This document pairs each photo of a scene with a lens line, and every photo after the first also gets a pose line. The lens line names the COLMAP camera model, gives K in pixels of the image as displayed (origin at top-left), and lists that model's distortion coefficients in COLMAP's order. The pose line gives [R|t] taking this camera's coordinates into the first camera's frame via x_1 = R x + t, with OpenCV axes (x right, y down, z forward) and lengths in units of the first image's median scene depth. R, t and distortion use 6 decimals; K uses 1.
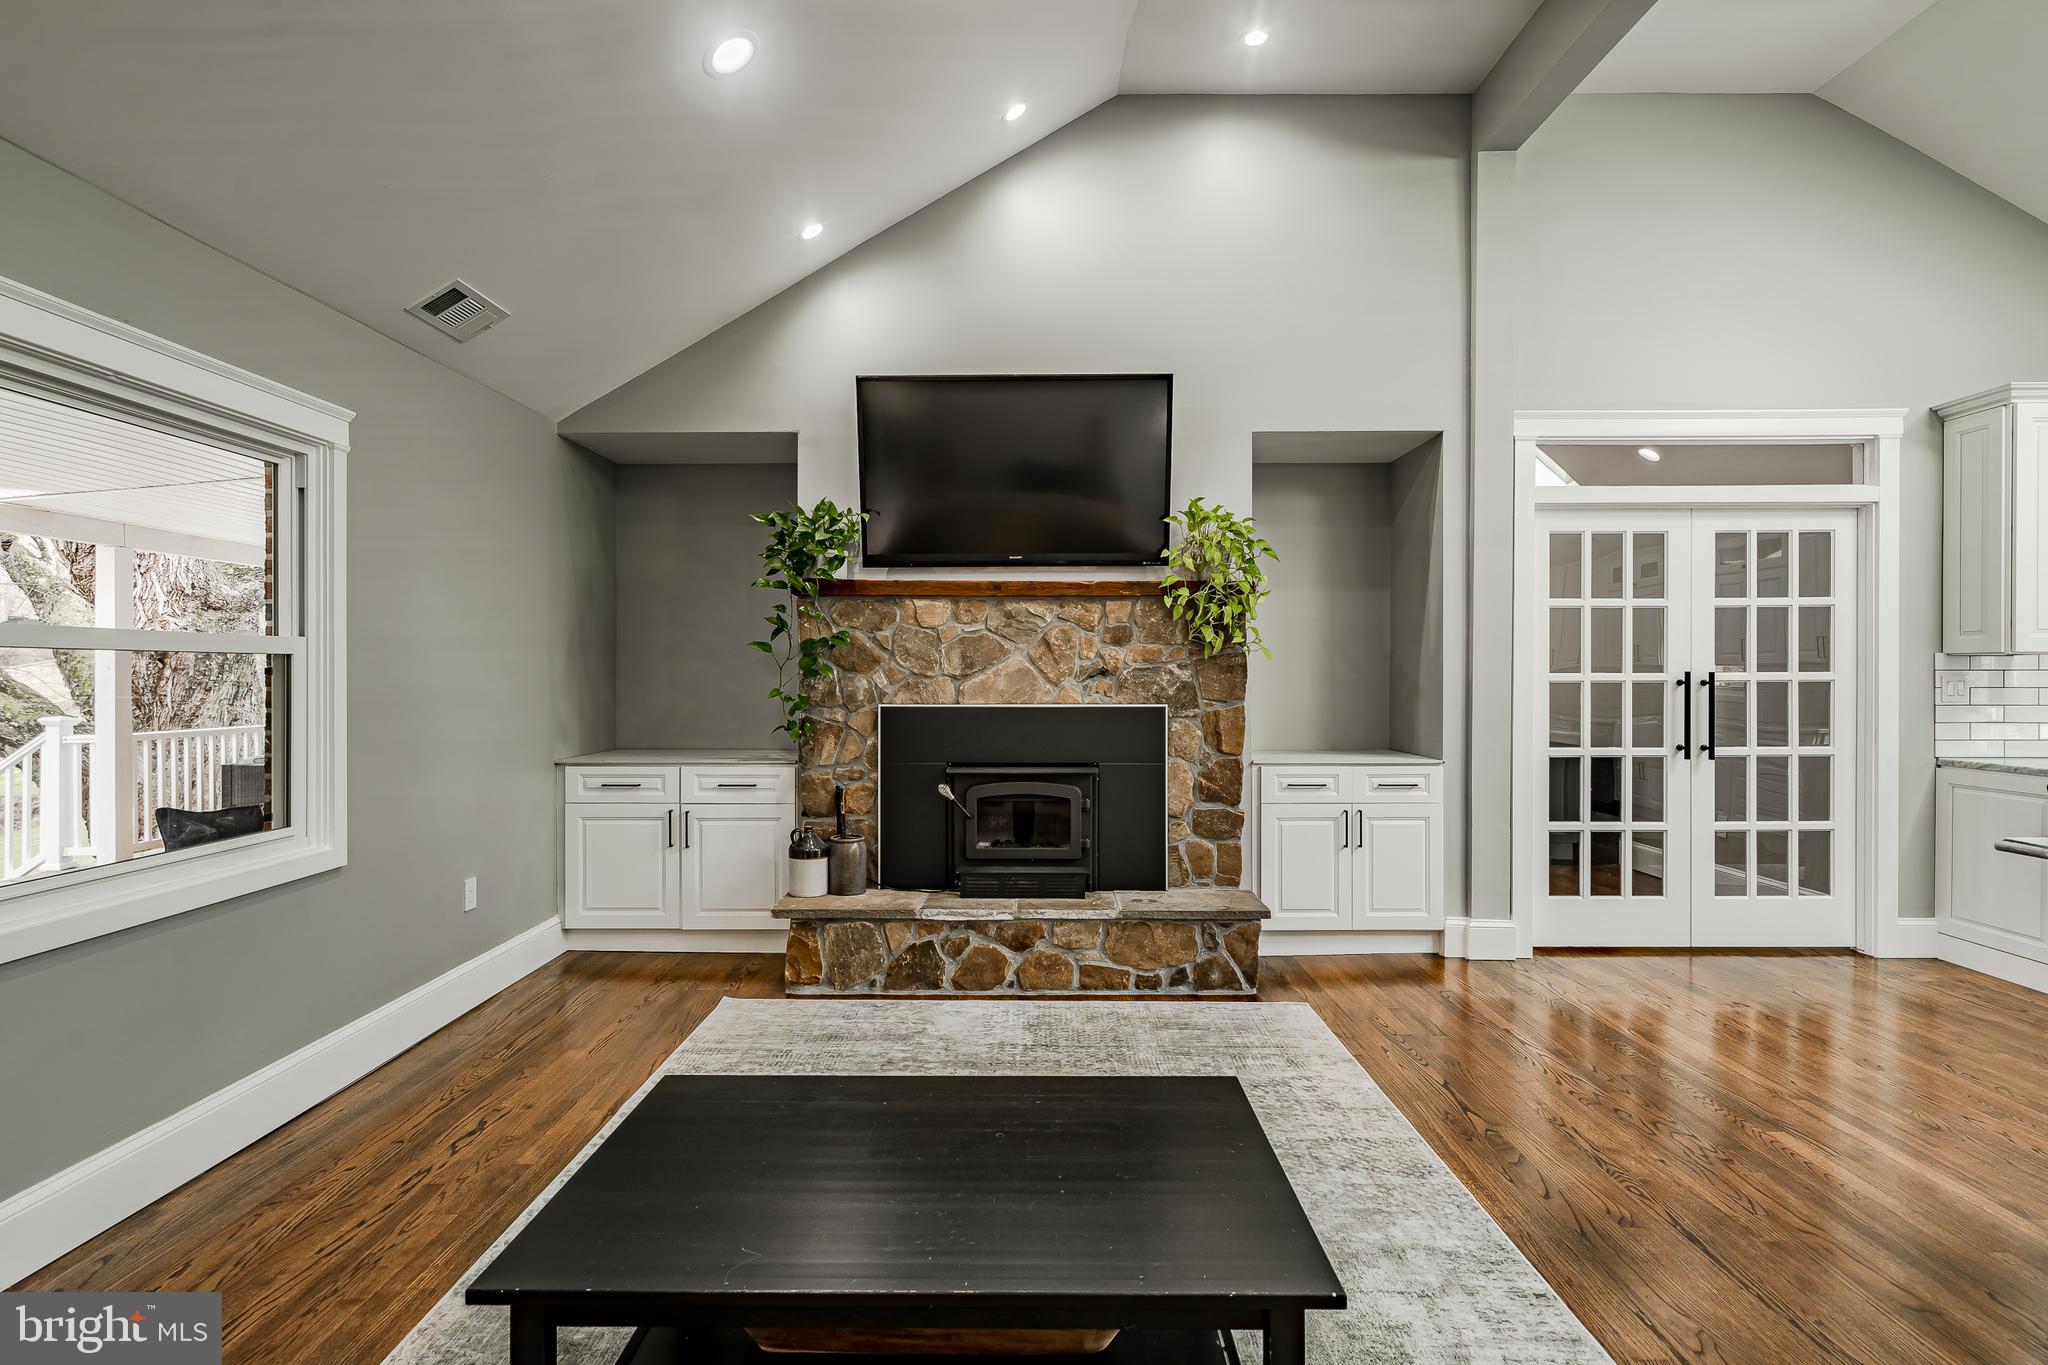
lens RADIAL K [[1034.0, 0, 1018.2], [0, 1034.0, 681.6], [0, 0, 1]] dist [0.002425, 0.000585]
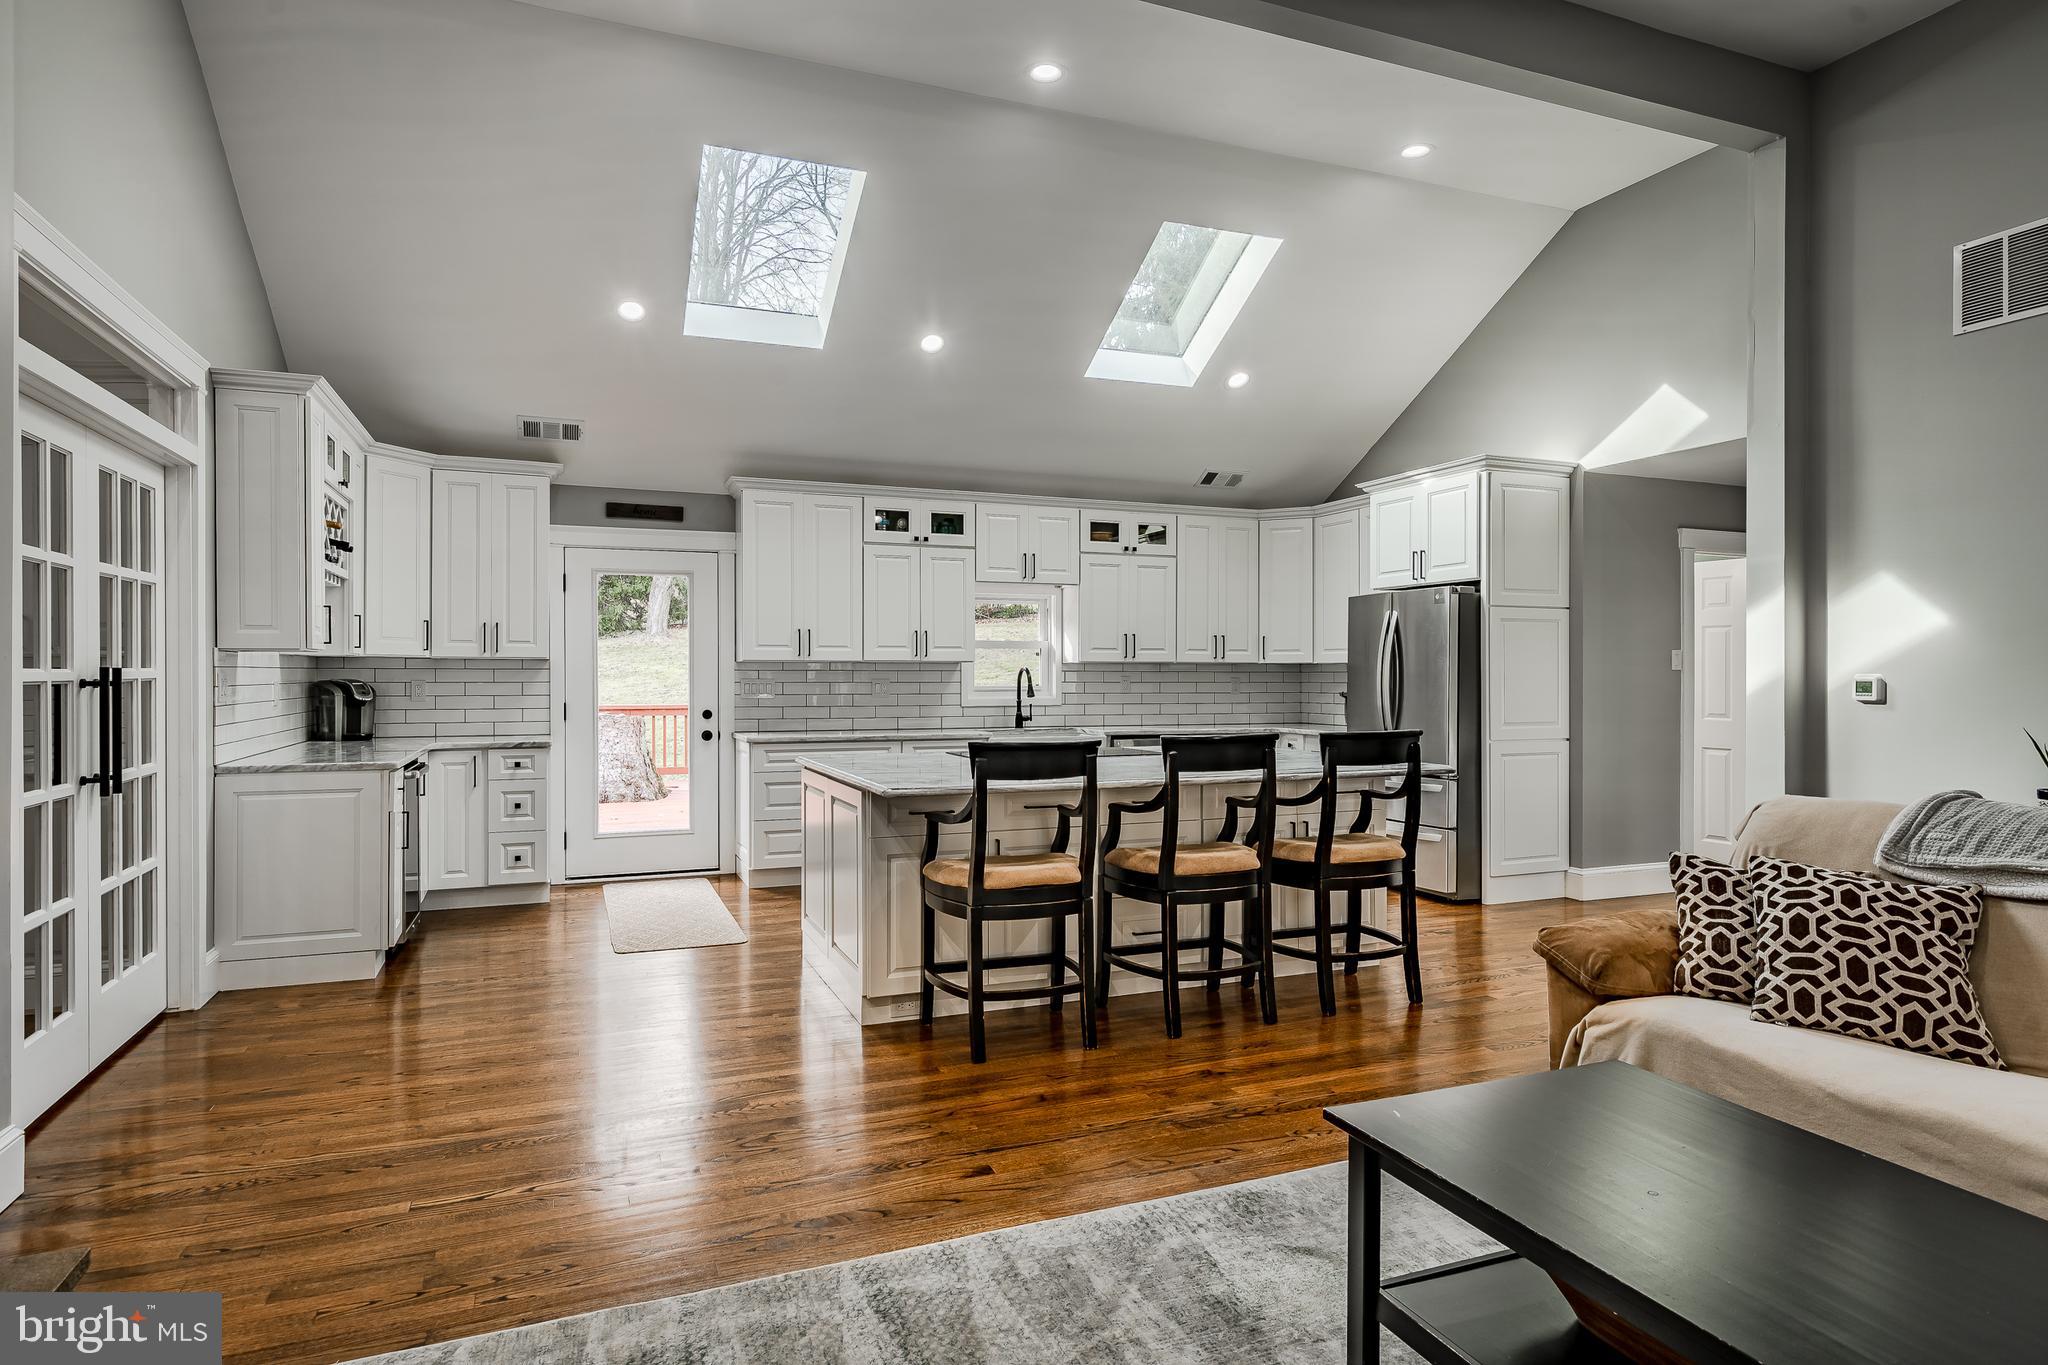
lens RADIAL K [[1146.1, 0, 1023.8], [0, 1146.1, 678.4], [0, 0, 1]] dist [0.004541, 0.001227]
pose [[-0.390326, -0.004715, 0.920665, -0.298489], [0.005221, 0.999959, 0.007335, -0.005413], [-0.920662, 0.007670, -0.390286, 0.774895]]
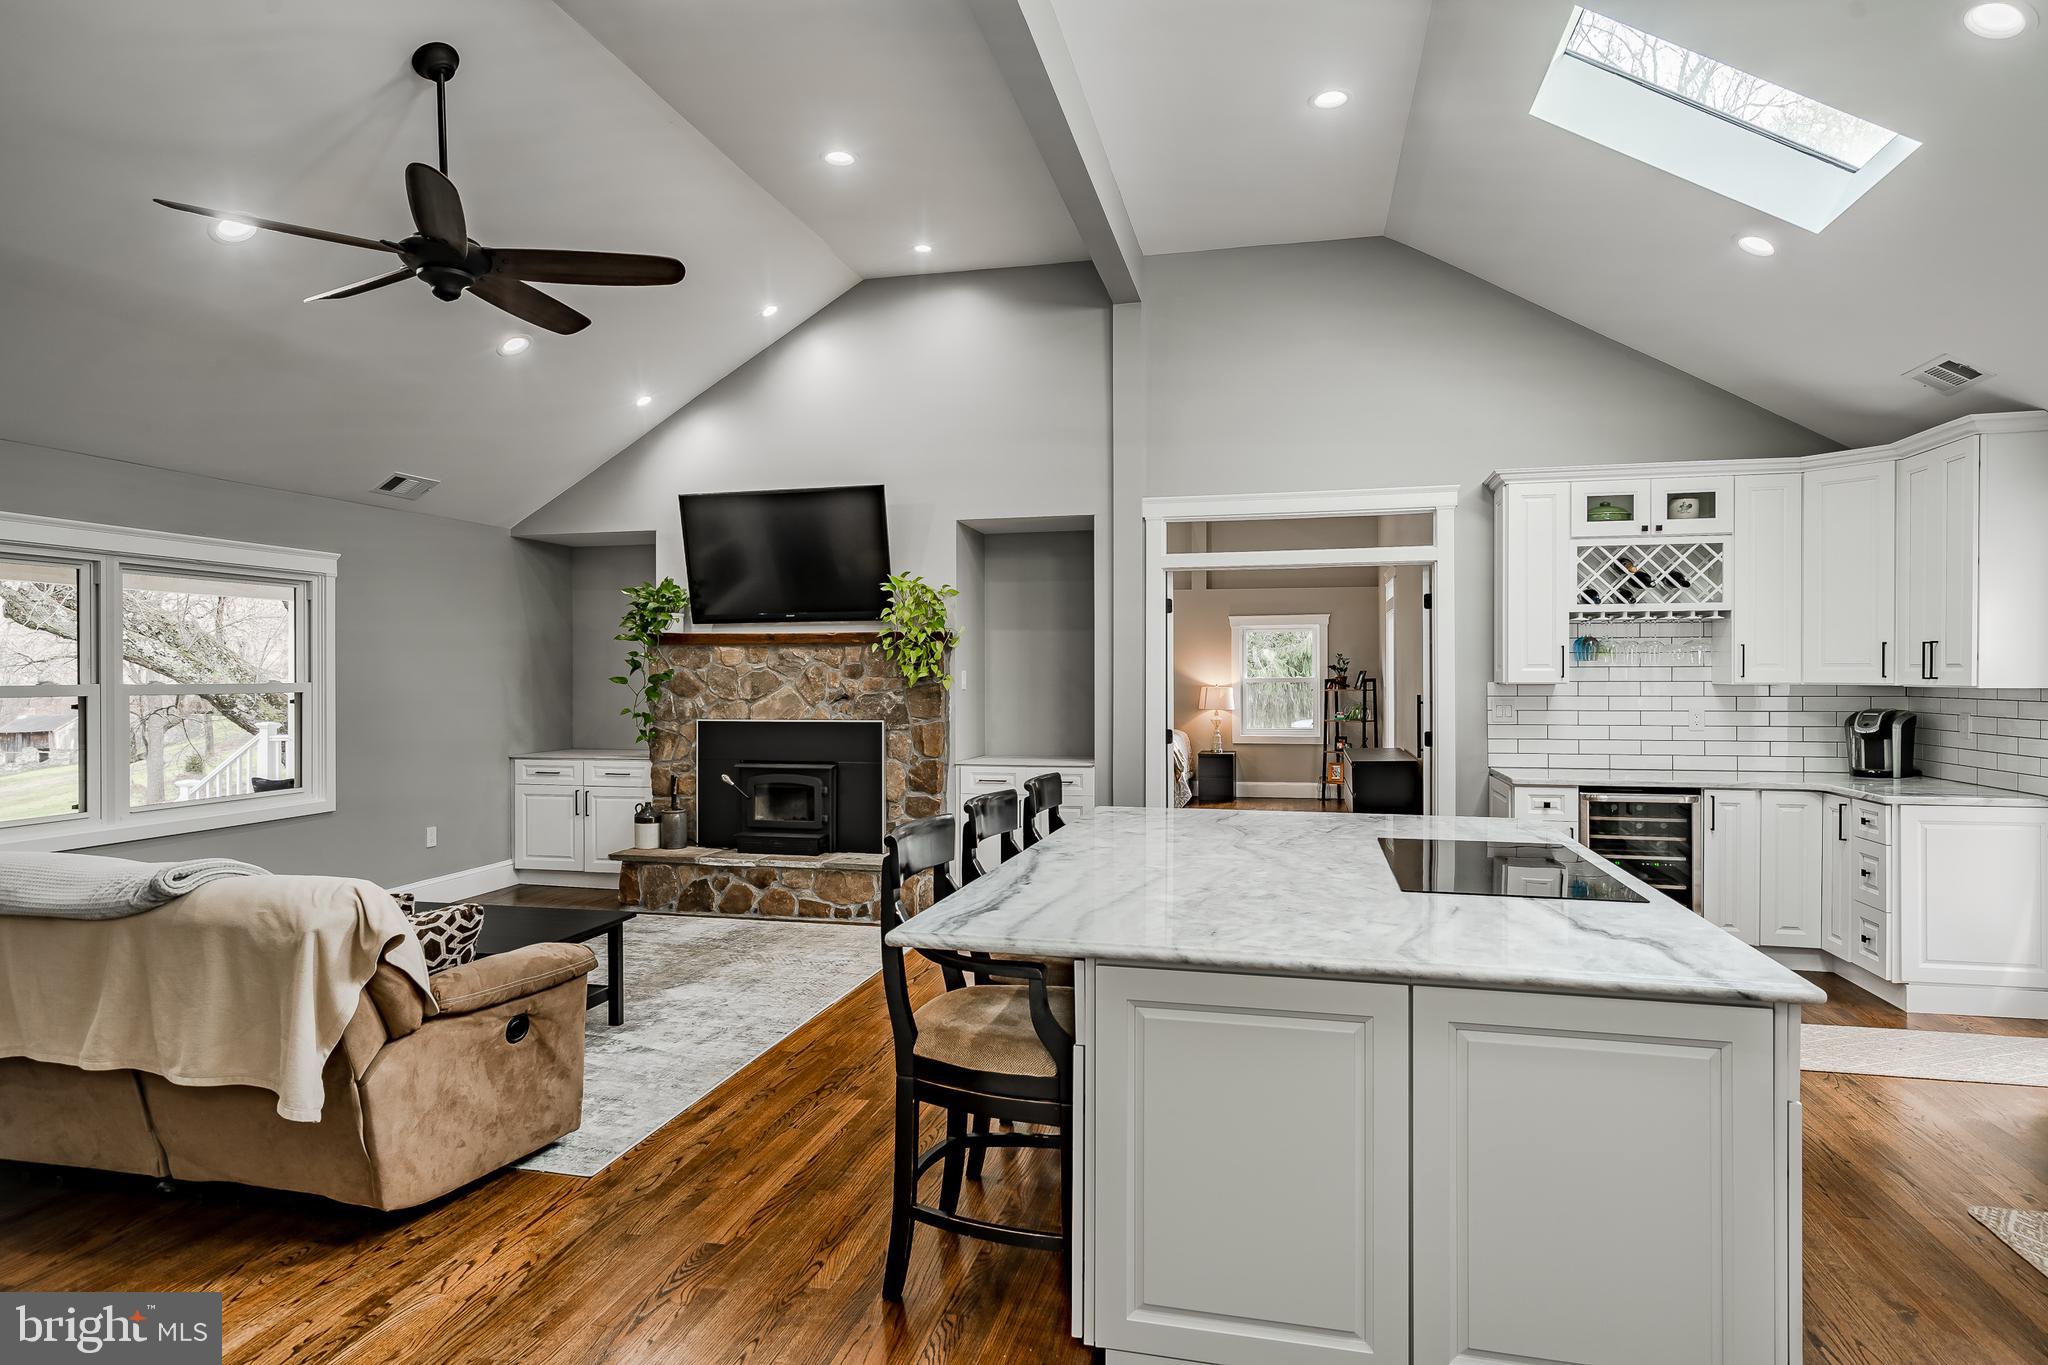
lens RADIAL K [[1146.1, 0, 1023.8], [0, 1146.1, 678.4], [0, 0, 1]] dist [0.004541, 0.001227]
pose [[0.974780, -0.002159, -0.223158, 0.667234], [0.001165, 0.999989, -0.004587, -0.027335], [0.223165, 0.004211, 0.974771, -0.462714]]
